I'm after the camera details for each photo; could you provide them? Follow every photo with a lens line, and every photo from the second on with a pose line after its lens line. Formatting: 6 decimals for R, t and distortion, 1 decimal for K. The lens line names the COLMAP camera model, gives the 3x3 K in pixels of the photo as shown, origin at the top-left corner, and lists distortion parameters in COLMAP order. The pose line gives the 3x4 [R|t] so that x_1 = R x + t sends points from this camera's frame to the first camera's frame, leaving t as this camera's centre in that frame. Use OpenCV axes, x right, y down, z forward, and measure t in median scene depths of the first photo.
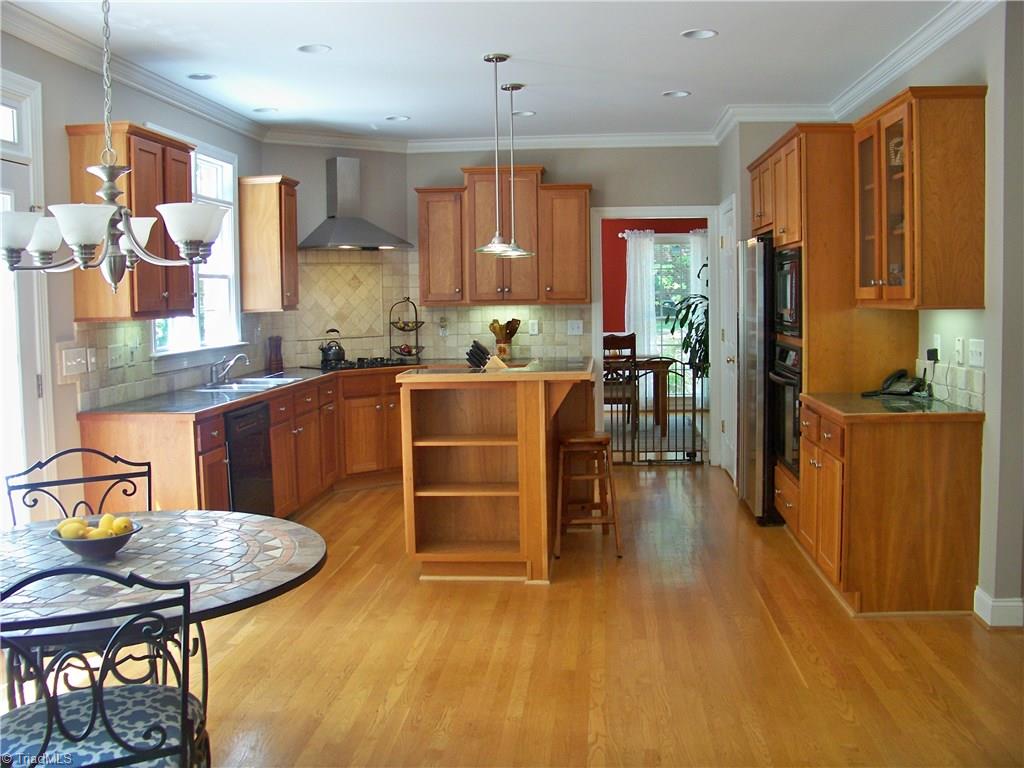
lens RADIAL K [[1006.1, 0, 512.0], [0, 1006.1, 384.0], [0, 0, 1]] dist [-0.095949, 0.017292]
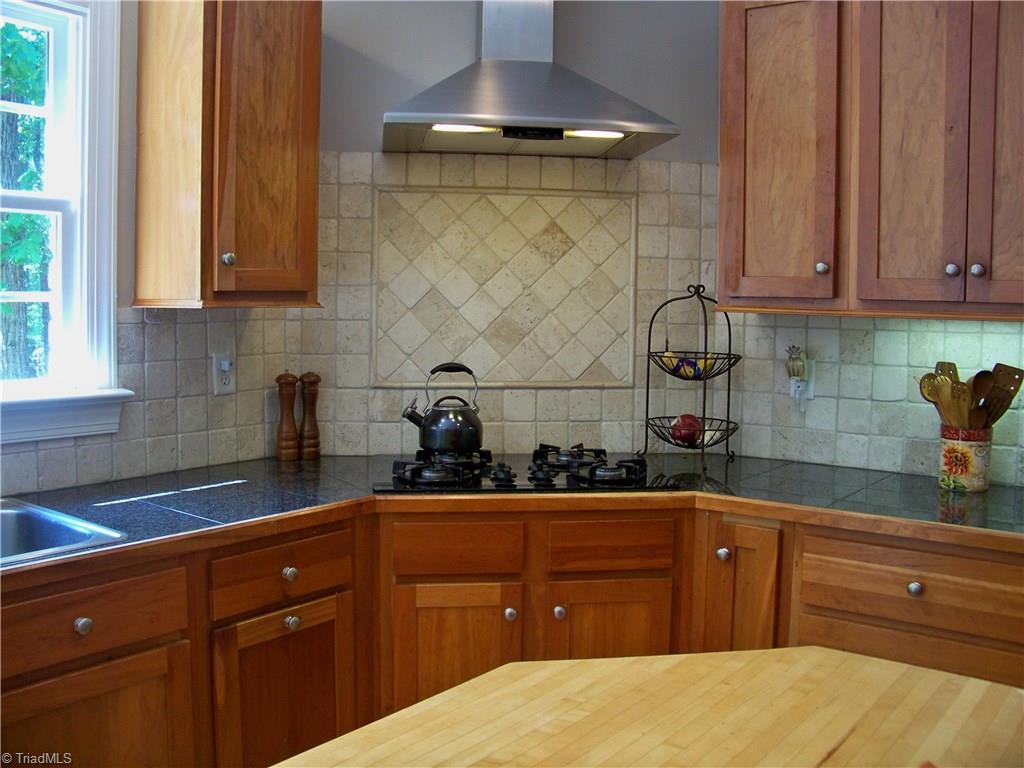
lens RADIAL K [[1012.2, 0, 514.7], [0, 1012.2, 374.5], [0, 0, 1]] dist [-0.247944, 0.302417]
pose [[0.850286, 0.069111, -0.521764, 0.031073], [-0.077043, 0.997007, 0.006509, -0.053357], [0.520652, 0.034663, 0.853065, 0.677354]]
